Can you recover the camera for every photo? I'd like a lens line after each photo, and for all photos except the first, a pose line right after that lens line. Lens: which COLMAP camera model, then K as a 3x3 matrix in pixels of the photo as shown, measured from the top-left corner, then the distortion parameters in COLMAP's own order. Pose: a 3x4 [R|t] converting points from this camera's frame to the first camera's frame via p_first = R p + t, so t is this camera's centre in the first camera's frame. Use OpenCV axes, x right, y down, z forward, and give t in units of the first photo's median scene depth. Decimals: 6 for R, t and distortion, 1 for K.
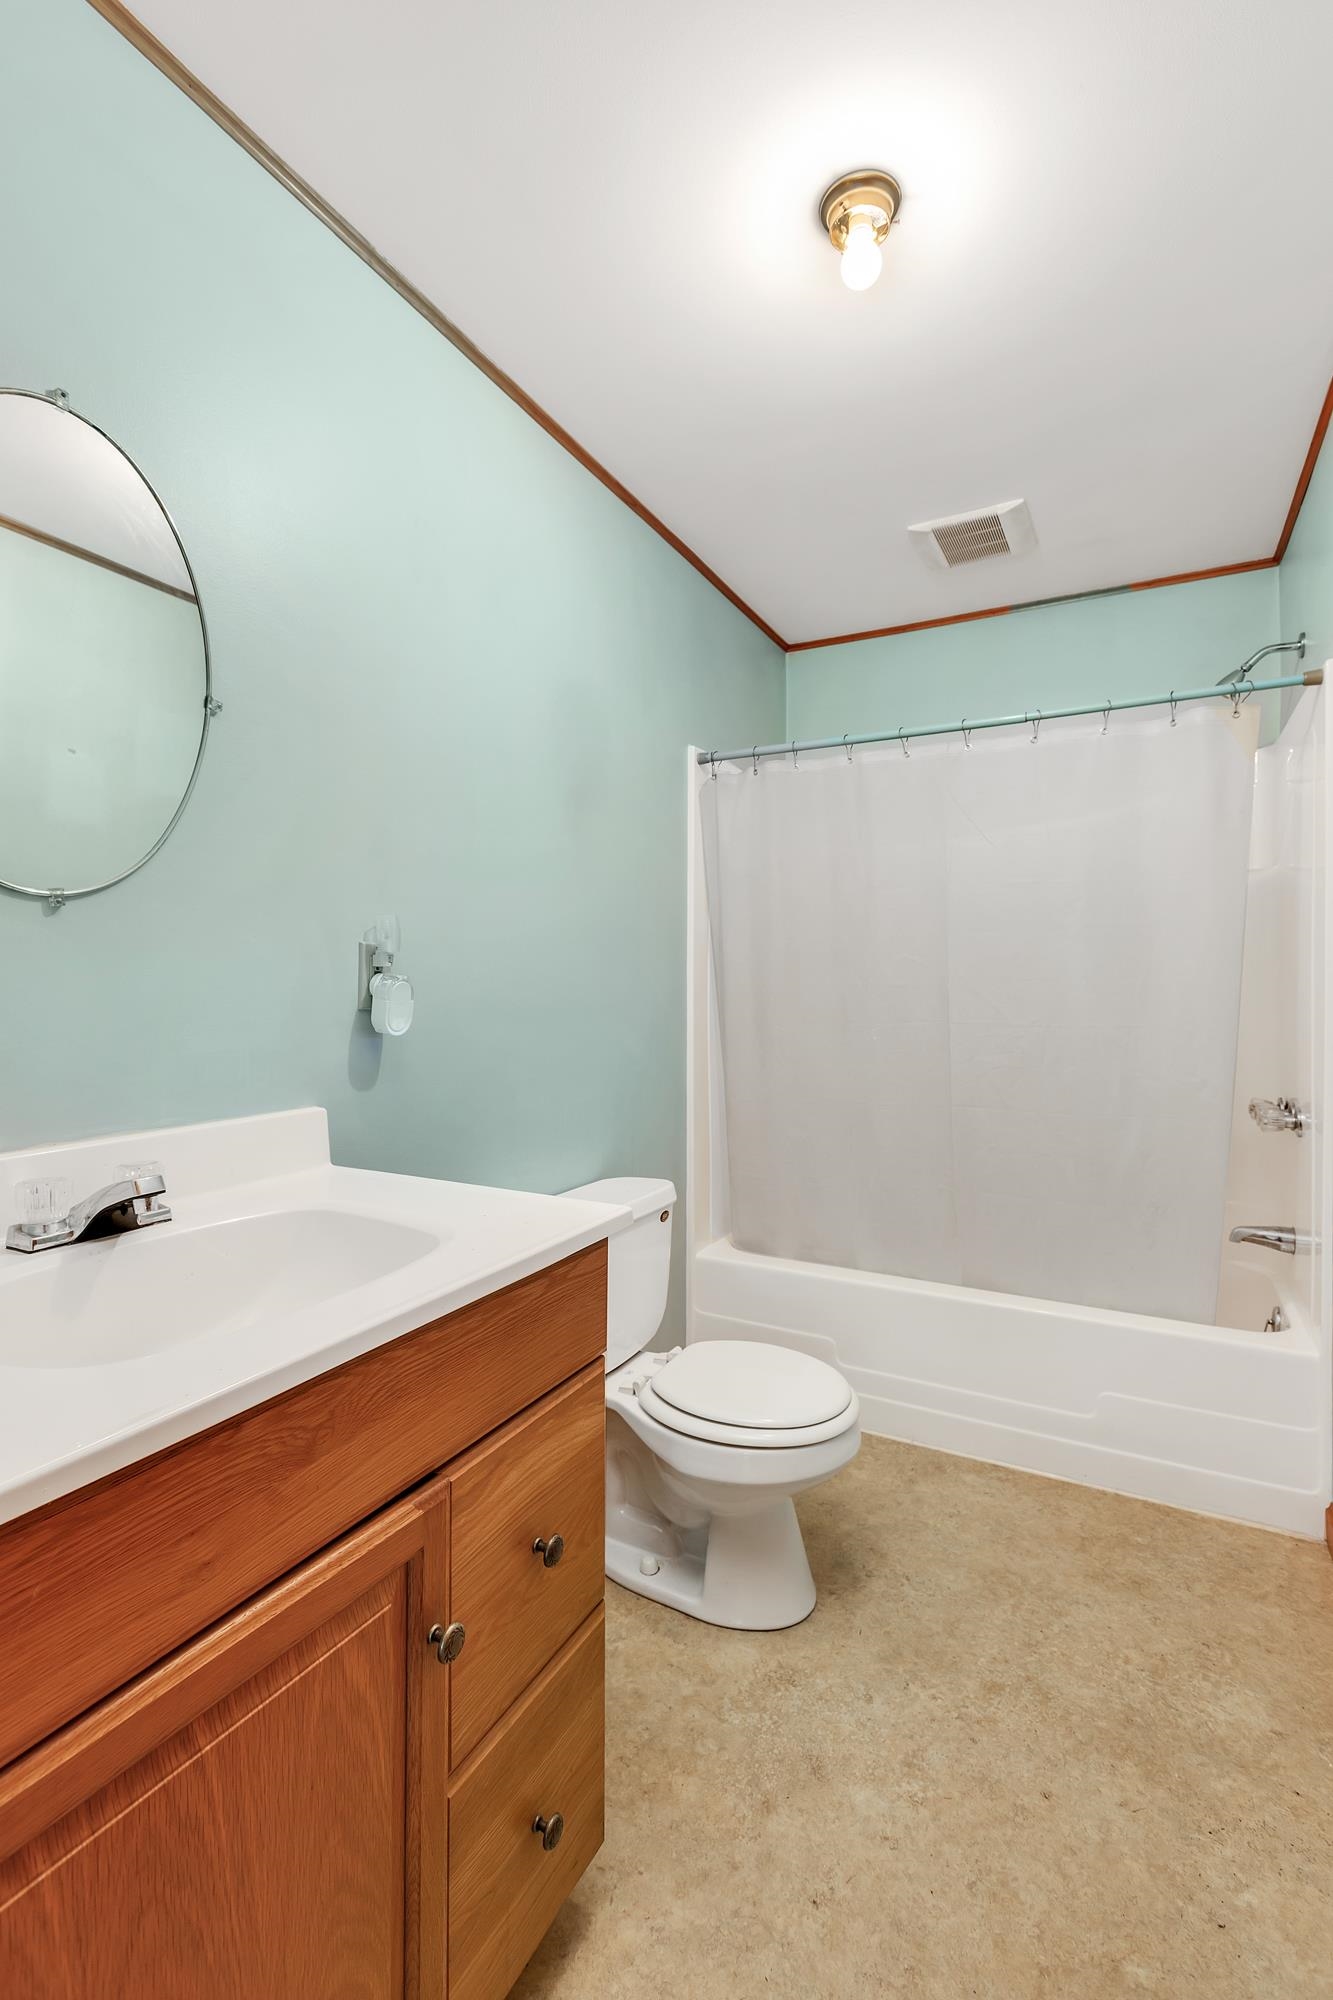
lens RADIAL K [[905.2, 0, 662.7], [0, 905.2, 1007.3], [0, 0, 1]] dist [-0.001476, -0.001288]
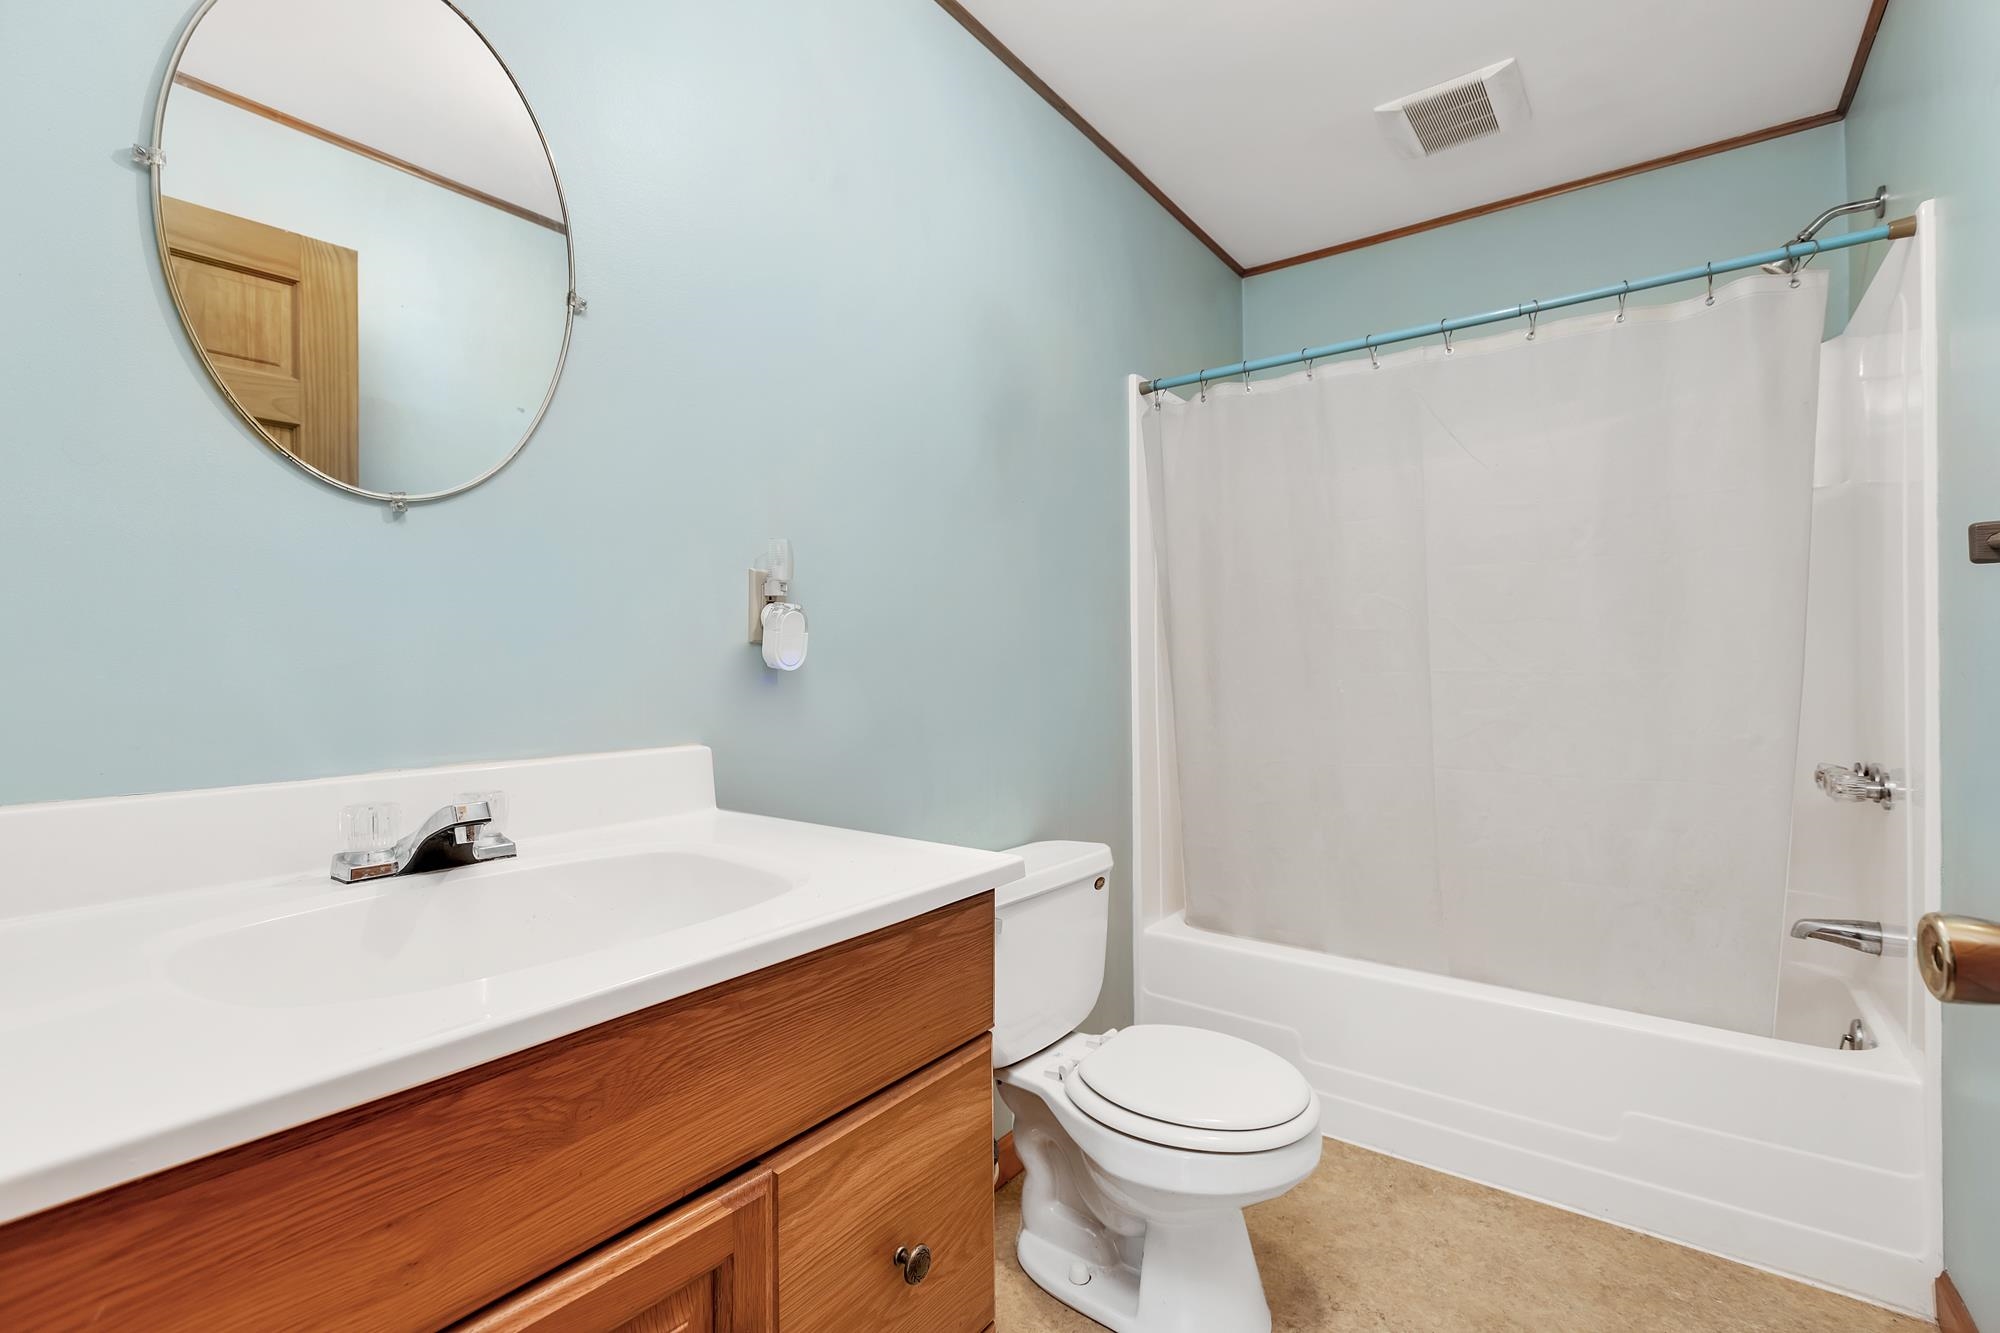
lens RADIAL K [[905.2, 0, 1003.9], [0, 905.2, 668.6], [0, 0, 1]] dist [-0.001476, -0.001288]
pose [[0.989712, -0.003022, -0.143041, 0.041547], [0.000303, 0.999819, -0.019025, 0.036223], [0.143073, 0.018786, 0.989534, 0.093797]]
